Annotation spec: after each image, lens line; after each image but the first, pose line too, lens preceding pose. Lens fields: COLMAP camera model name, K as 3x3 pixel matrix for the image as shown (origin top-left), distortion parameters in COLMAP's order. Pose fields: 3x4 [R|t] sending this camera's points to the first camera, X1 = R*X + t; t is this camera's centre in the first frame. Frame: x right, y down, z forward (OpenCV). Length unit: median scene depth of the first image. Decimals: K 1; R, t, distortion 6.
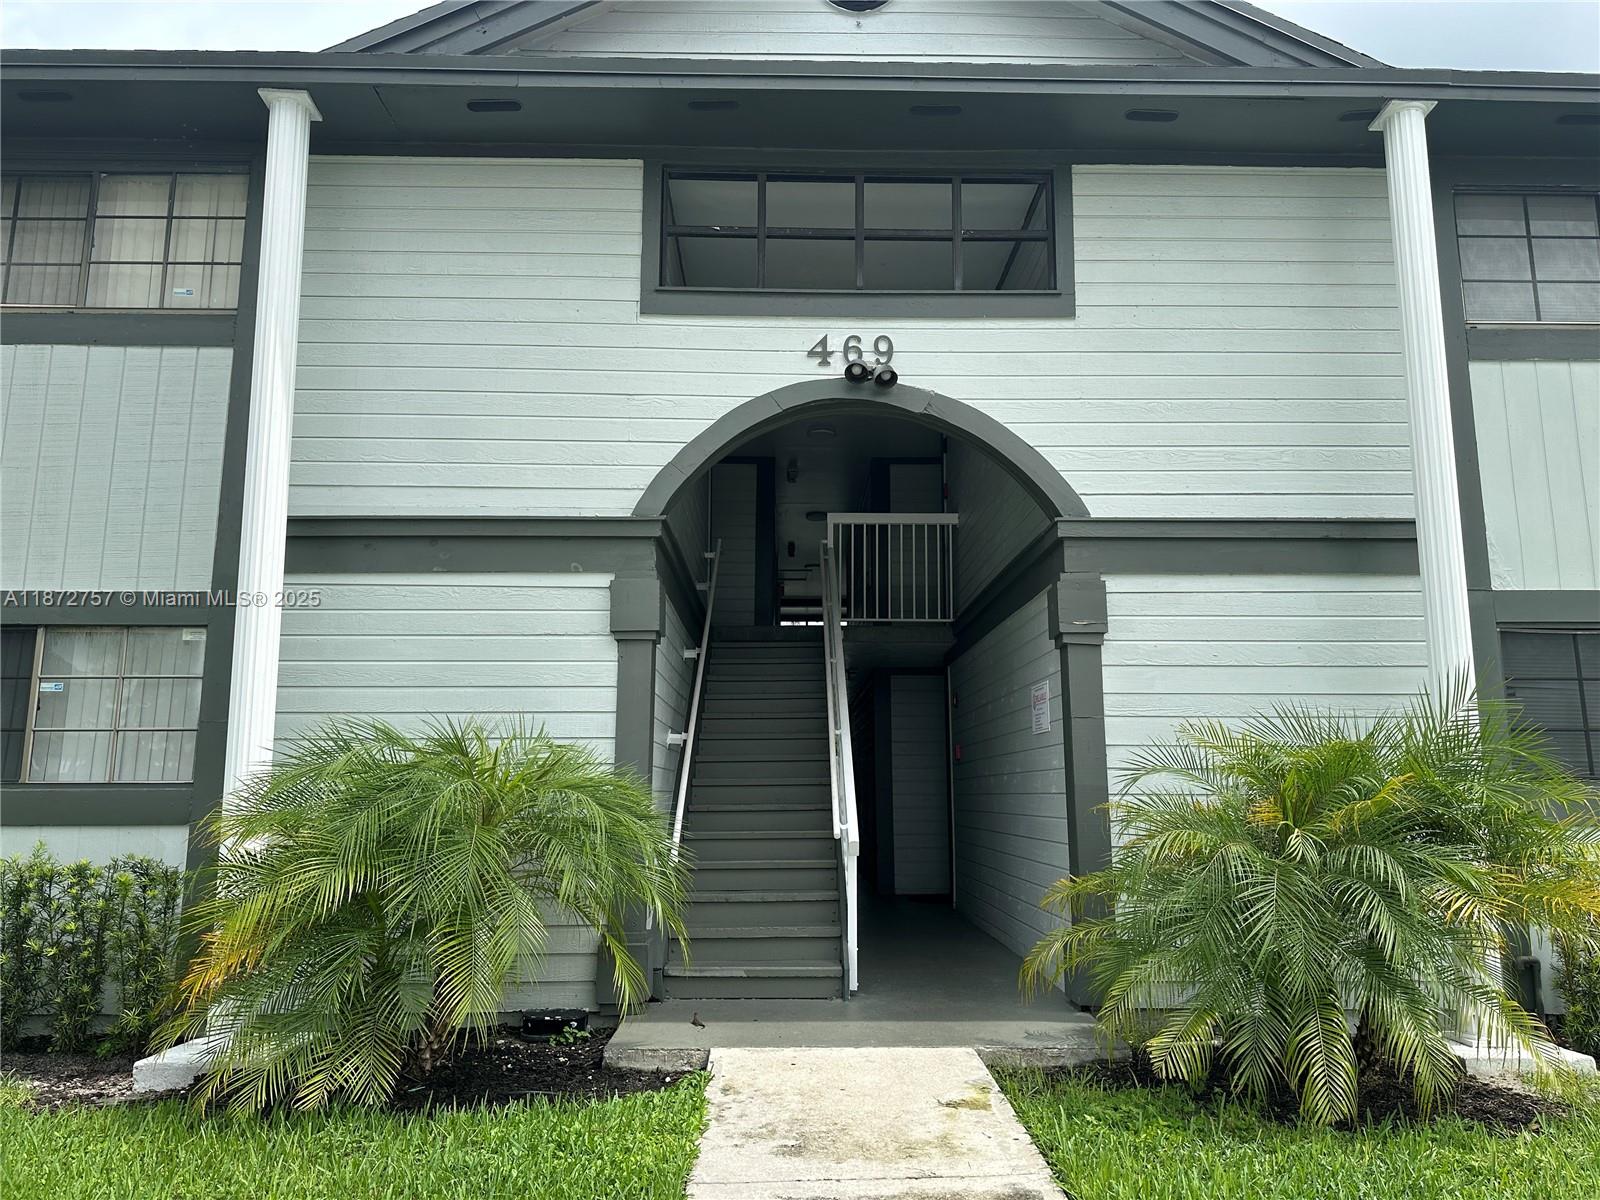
lens RADIAL K [[1122.5, 0, 800.0], [0, 1122.5, 600.0], [0, 0, 1]] dist [0.113618, -0.132470]
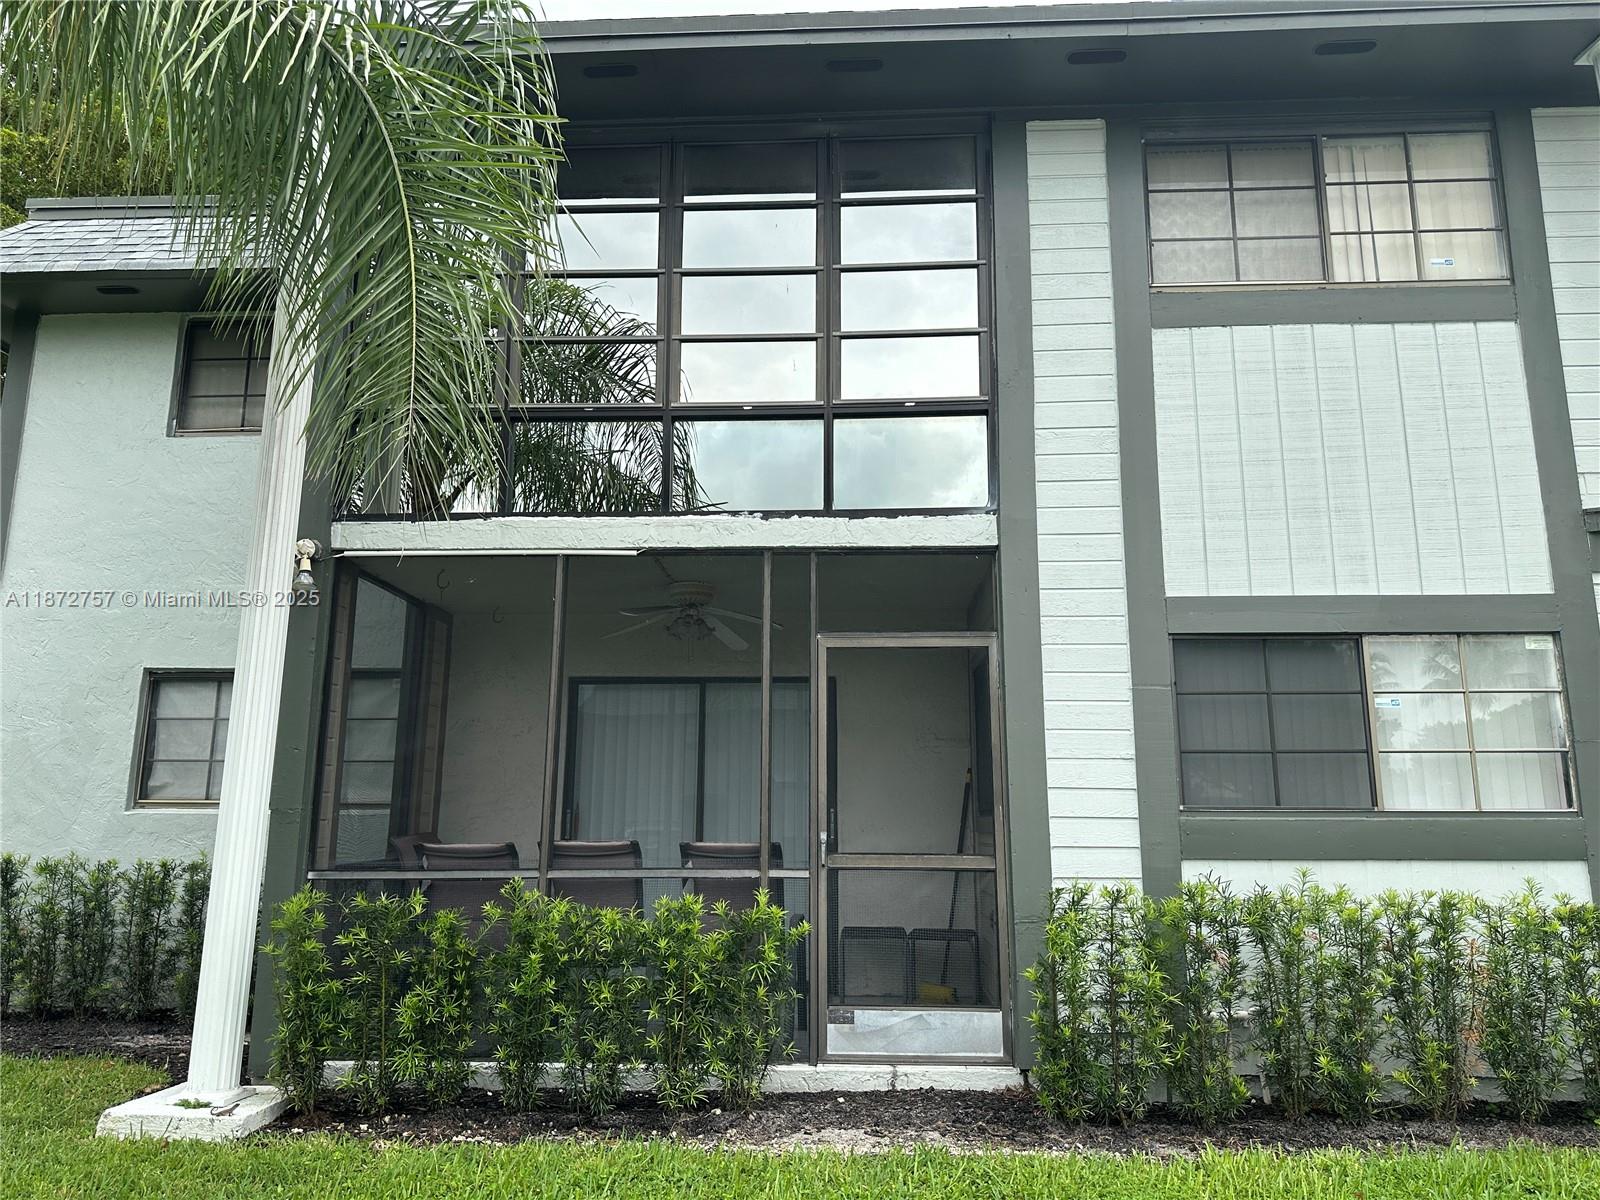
lens RADIAL K [[1122.5, 0, 800.0], [0, 1122.5, 600.0], [0, 0, 1]] dist [0.113618, -0.132470]
pose [[0.997908, -0.007654, -0.064203, -0.995812], [0.006811, 0.999888, -0.013343, 0.004871], [0.064298, 0.012878, 0.997848, 0.074292]]
